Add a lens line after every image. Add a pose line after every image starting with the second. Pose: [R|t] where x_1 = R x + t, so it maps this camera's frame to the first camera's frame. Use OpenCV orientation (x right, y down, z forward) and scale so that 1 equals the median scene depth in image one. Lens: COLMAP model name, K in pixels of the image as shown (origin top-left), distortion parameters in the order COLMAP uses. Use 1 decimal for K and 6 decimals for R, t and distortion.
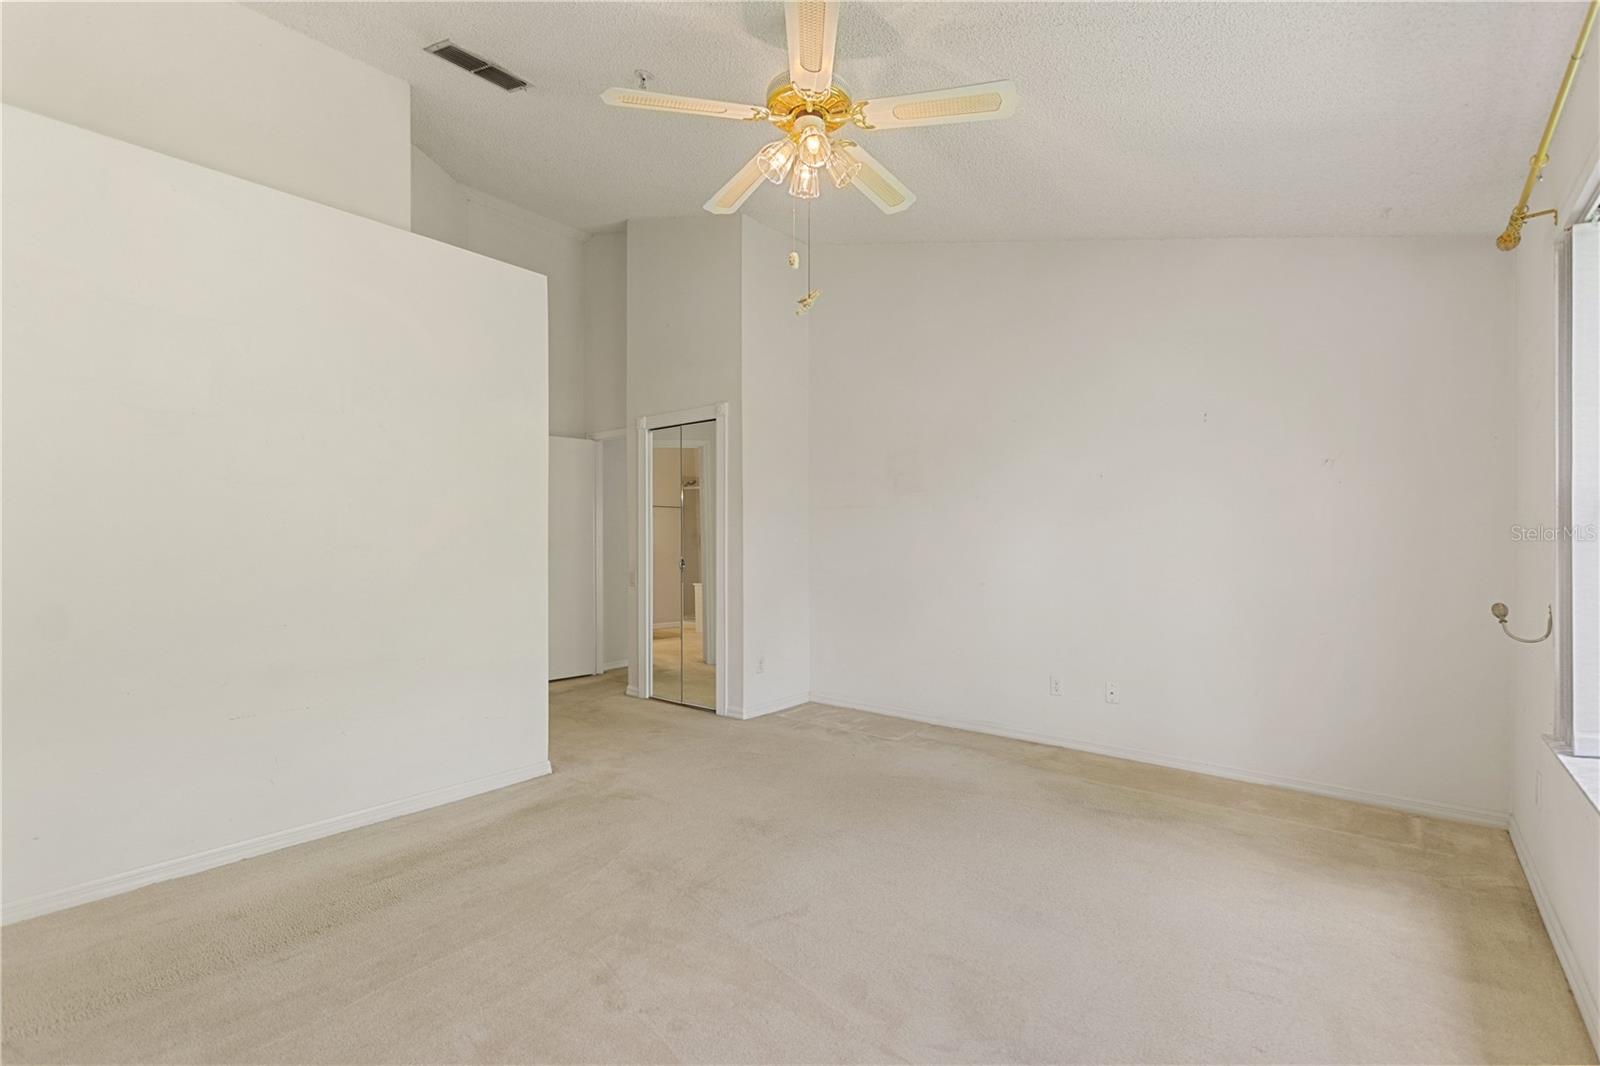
lens RADIAL K [[722.3, 0, 808.8], [0, 722.3, 531.5], [0, 0, 1]] dist [0.017880, -0.009413]
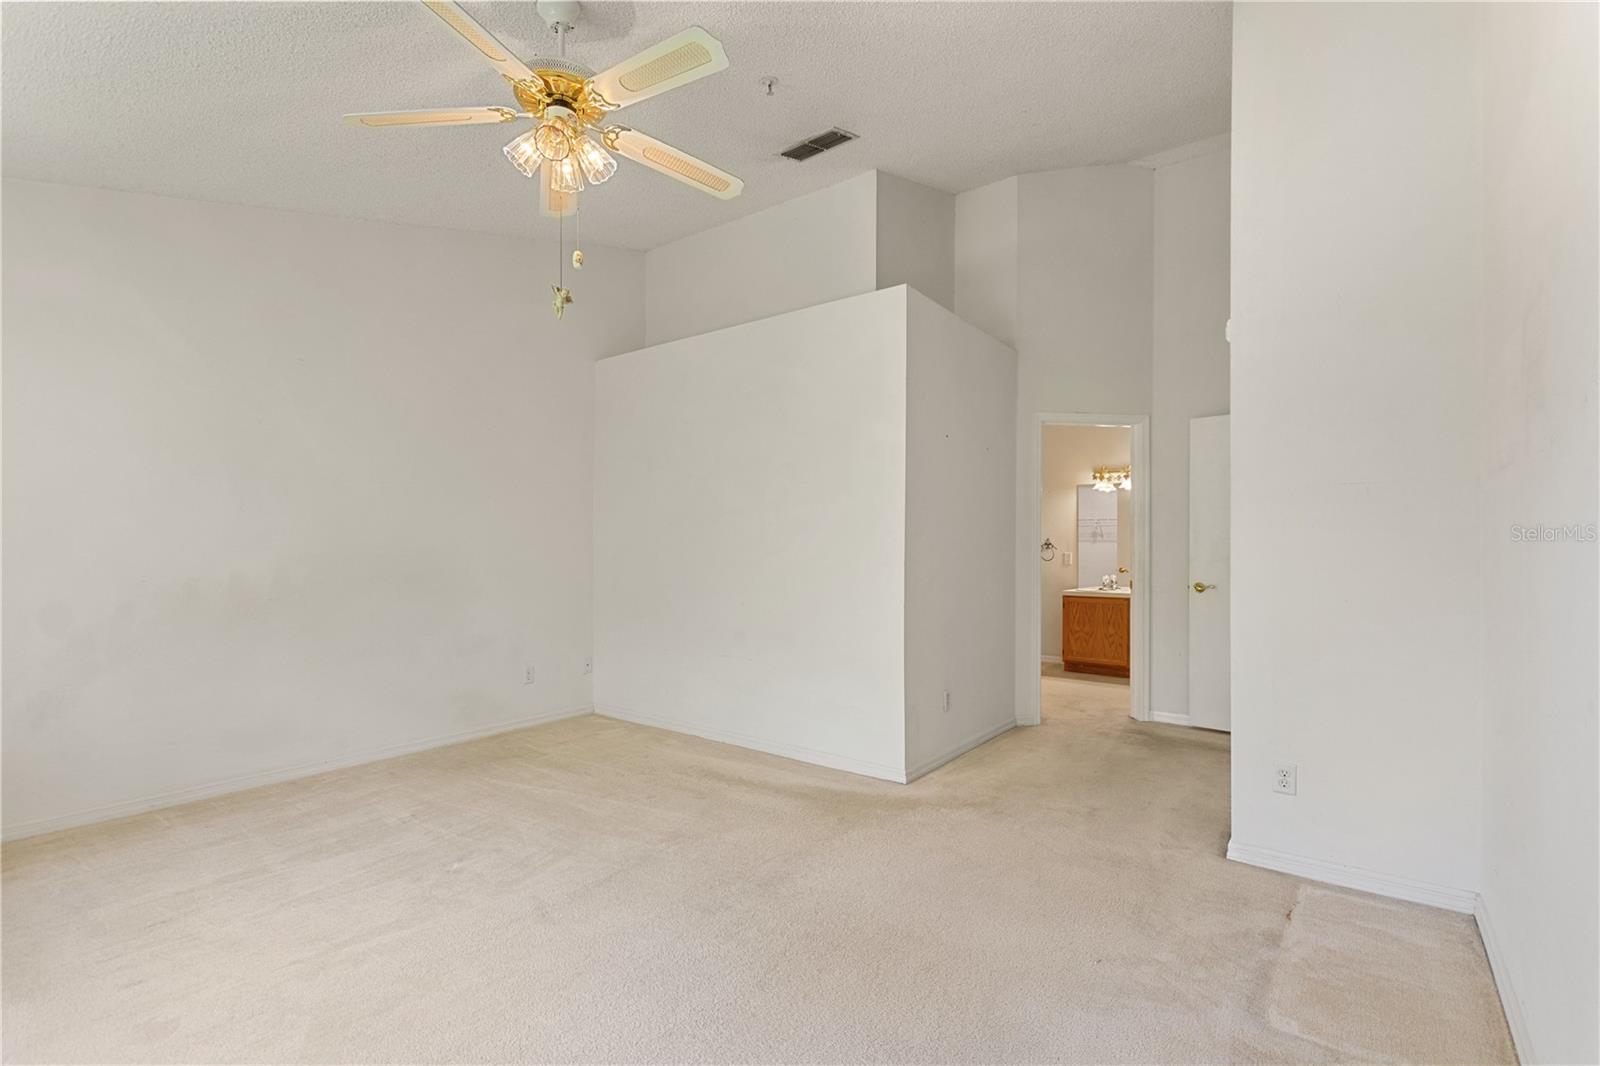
lens RADIAL K [[722.3, 0, 808.8], [0, 722.3, 531.5], [0, 0, 1]] dist [0.017880, -0.009413]
pose [[0.037467, -0.023552, -0.999020, 0.667884], [0.003400, 0.999719, -0.023441, 0.013599], [0.999292, -0.002519, 0.037537, 0.882517]]
